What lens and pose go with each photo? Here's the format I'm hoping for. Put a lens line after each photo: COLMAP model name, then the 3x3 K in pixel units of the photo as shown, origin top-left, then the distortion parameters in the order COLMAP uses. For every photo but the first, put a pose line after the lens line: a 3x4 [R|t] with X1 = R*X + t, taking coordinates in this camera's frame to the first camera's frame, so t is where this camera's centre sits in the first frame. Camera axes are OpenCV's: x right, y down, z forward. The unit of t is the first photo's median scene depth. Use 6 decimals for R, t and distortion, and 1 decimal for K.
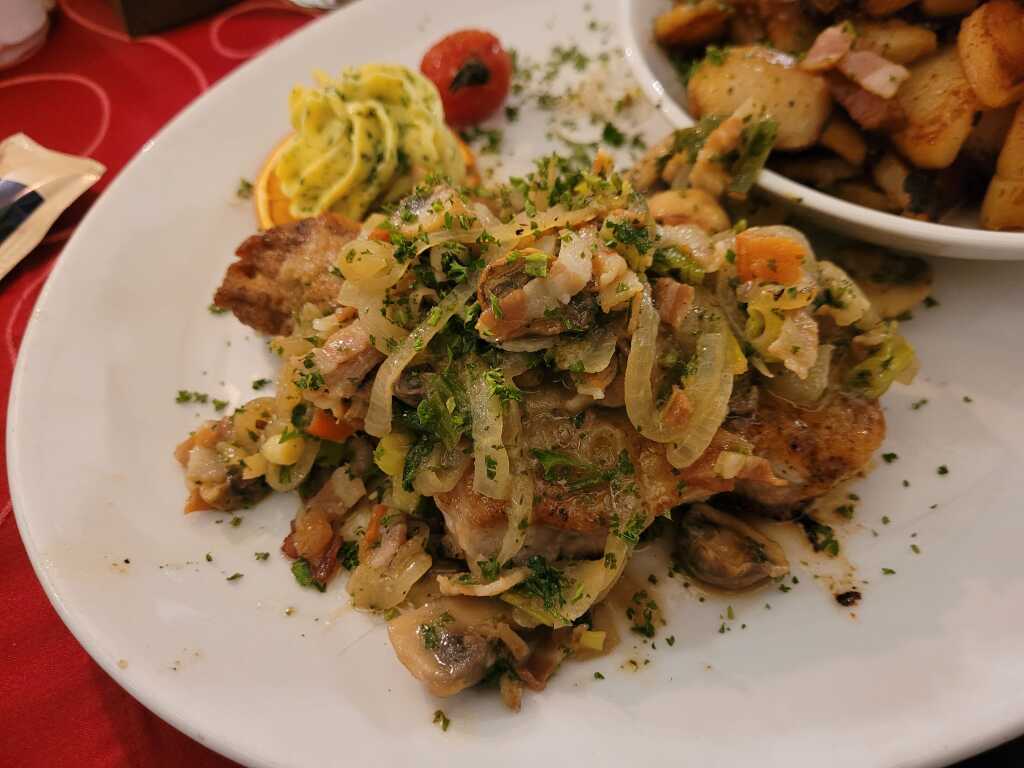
lens RADIAL K [[782.2, 0, 511.1], [0, 782.2, 389.5], [0, 0, 1]] dist [0.000381, -0.013748]
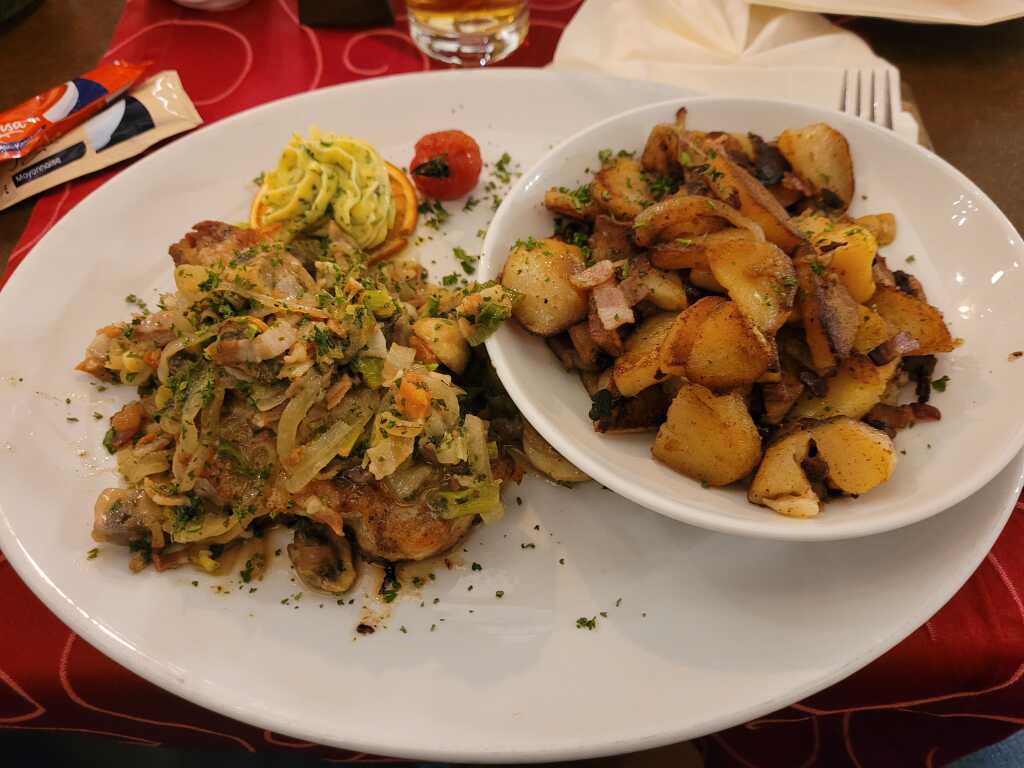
lens RADIAL K [[775.2, 0, 511.7], [0, 775.2, 382.2], [0, 0, 1]] dist [0.010384, 0.000918]
pose [[0.861204, 0.457026, -0.222383, 0.758866], [-0.446803, 0.889318, 0.097368, -0.393902], [0.242269, 0.015508, 0.970085, -0.333080]]
